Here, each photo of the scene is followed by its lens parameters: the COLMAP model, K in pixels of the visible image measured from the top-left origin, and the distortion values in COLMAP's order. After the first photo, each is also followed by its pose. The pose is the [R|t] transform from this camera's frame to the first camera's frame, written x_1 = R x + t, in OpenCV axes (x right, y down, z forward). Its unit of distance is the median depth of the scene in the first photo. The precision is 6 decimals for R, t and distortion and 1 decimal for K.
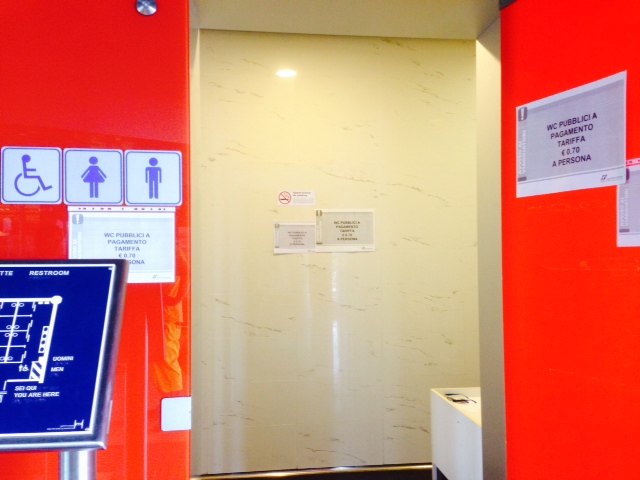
lens RADIAL K [[583.3, 0, 321.5], [0, 583.3, 254.2], [0, 0, 1]] dist [0.131576, -0.186817]
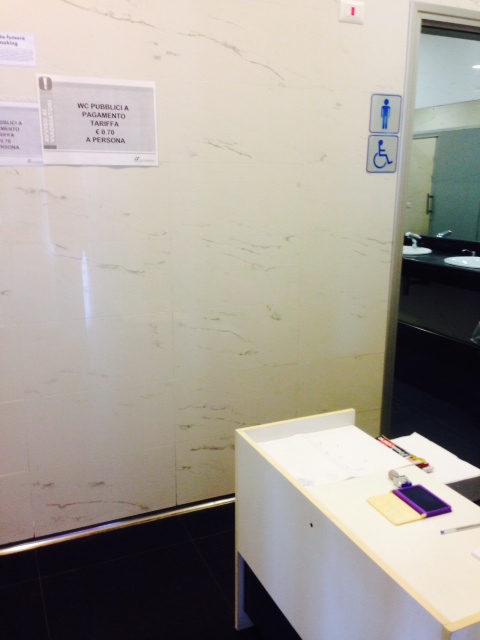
lens RADIAL K [[583.3, 0, 240.0], [0, 583.3, 320.0], [0, 0, 1]] dist [0.131576, -0.186817]
pose [[0.959841, -0.051638, 0.275753, 0.007627], [-0.018077, 0.969488, 0.244473, -0.002028], [-0.279963, -0.239640, 0.929620, 0.709221]]
